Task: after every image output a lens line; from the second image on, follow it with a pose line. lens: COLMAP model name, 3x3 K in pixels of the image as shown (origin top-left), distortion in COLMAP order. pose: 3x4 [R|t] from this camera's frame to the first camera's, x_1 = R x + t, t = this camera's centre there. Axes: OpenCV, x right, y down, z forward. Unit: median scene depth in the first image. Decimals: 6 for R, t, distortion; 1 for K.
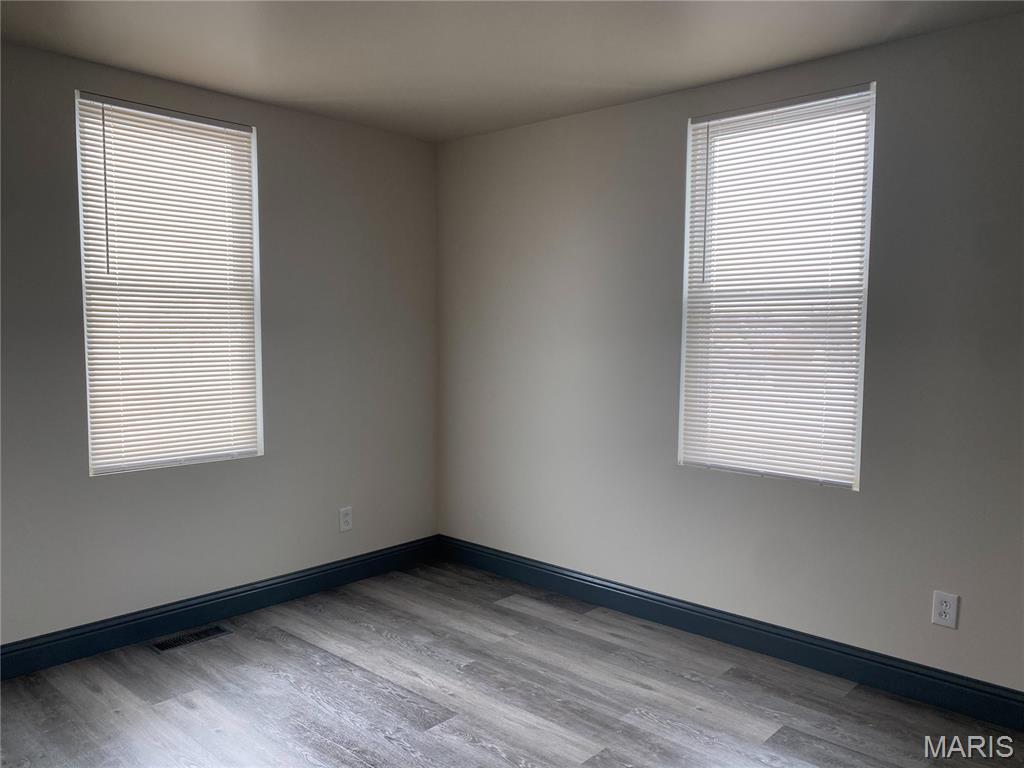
lens RADIAL K [[761.8, 0, 512.0], [0, 761.8, 384.0], [0, 0, 1]] dist [-0.053089, 0.045322]
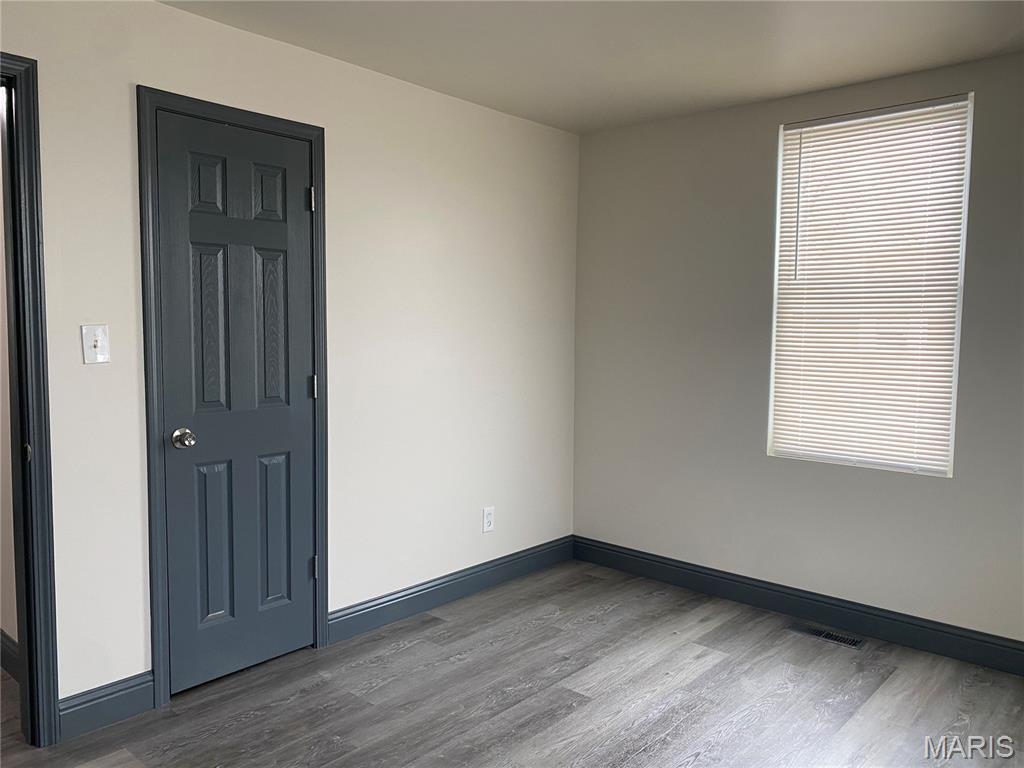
lens RADIAL K [[774.7, 0, 512.0], [0, 774.7, 384.0], [0, 0, 1]] dist [-0.009010, 0.010766]
pose [[0.022955, 0.064444, -0.997657, 0.568243], [-0.082084, 0.994672, 0.062363, -0.027195], [0.996361, 0.080460, 0.028123, 0.515018]]
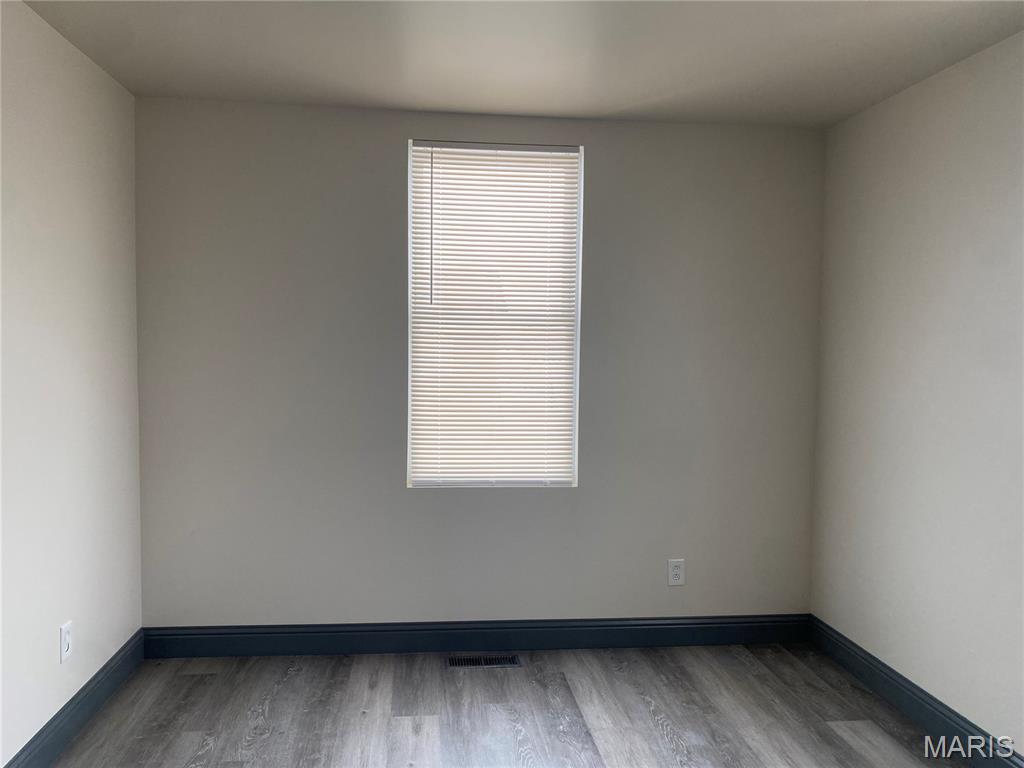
lens RADIAL K [[775.4, 0, 512.0], [0, 775.4, 384.0], [0, 0, 1]] dist [0.073567, -0.095792]
pose [[0.752140, 0.036853, -0.657972, 0.272767], [-0.055855, 0.998407, -0.007929, -0.026378], [0.656632, 0.042715, 0.753001, 0.216548]]
